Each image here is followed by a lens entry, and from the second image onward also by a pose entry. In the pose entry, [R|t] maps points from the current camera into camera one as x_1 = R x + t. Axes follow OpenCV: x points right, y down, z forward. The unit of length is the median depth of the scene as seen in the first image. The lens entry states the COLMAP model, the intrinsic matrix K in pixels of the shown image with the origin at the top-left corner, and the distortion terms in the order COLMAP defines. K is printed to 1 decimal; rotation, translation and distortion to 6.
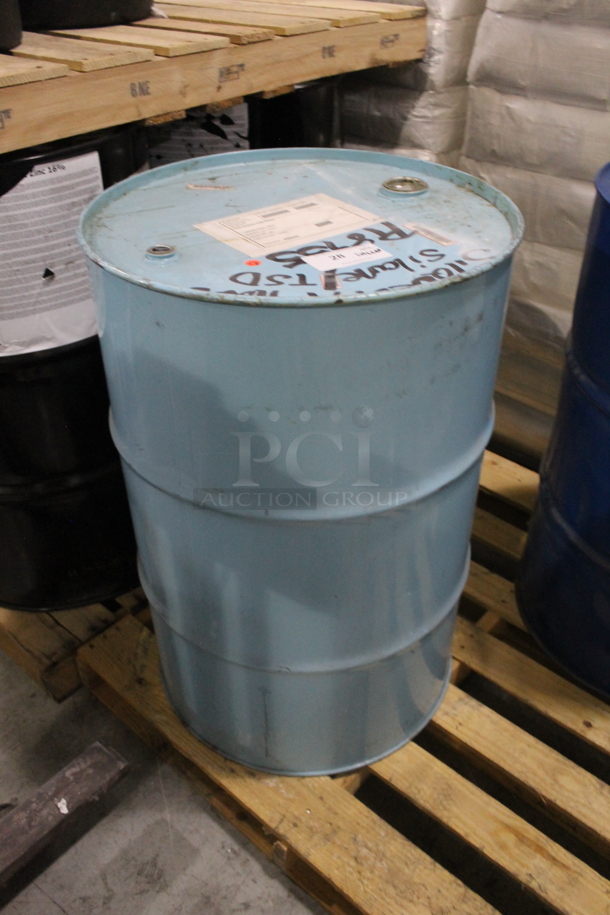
lens RADIAL K [[758.9, 0, 321.9], [0, 758.9, 464.2], [0, 0, 1]] dist [-0.163938, 0.128055]
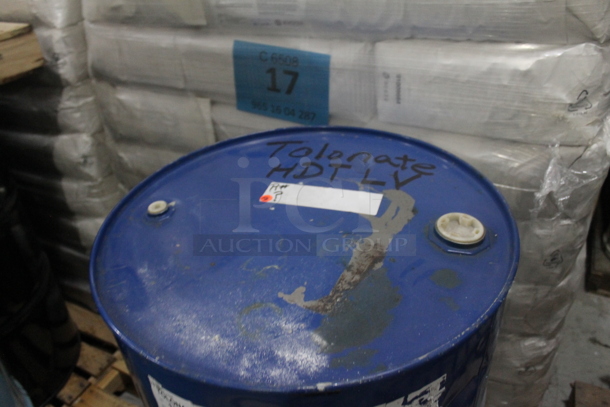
lens RADIAL K [[505.9, 0, 304.5], [0, 505.9, 203.7], [0, 0, 1]] dist [-0.163938, 0.128055]
pose [[0.965841, -0.185179, 0.181273, 0.482526], [0.201096, 0.976802, -0.073610, -0.292318], [-0.163437, 0.107549, 0.980674, 0.309111]]
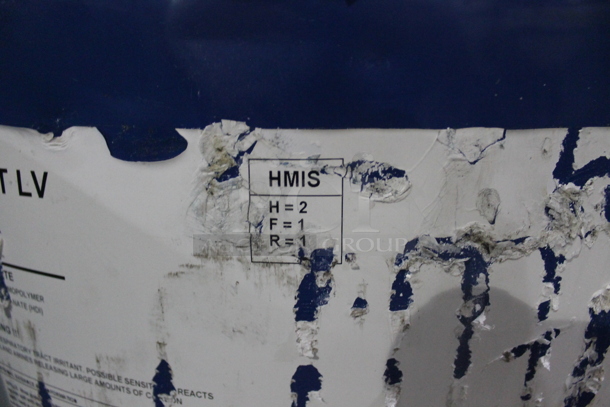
lens RADIAL K [[505.9, 0, 289.6], [0, 505.9, 204.1], [0, 0, 1]] dist [-0.163938, 0.128055]
pose [[0.996845, -0.011886, 0.078474, 0.533347], [0.038503, 0.937010, -0.347174, -0.093620], [-0.069404, 0.349100, 0.934512, 0.621546]]
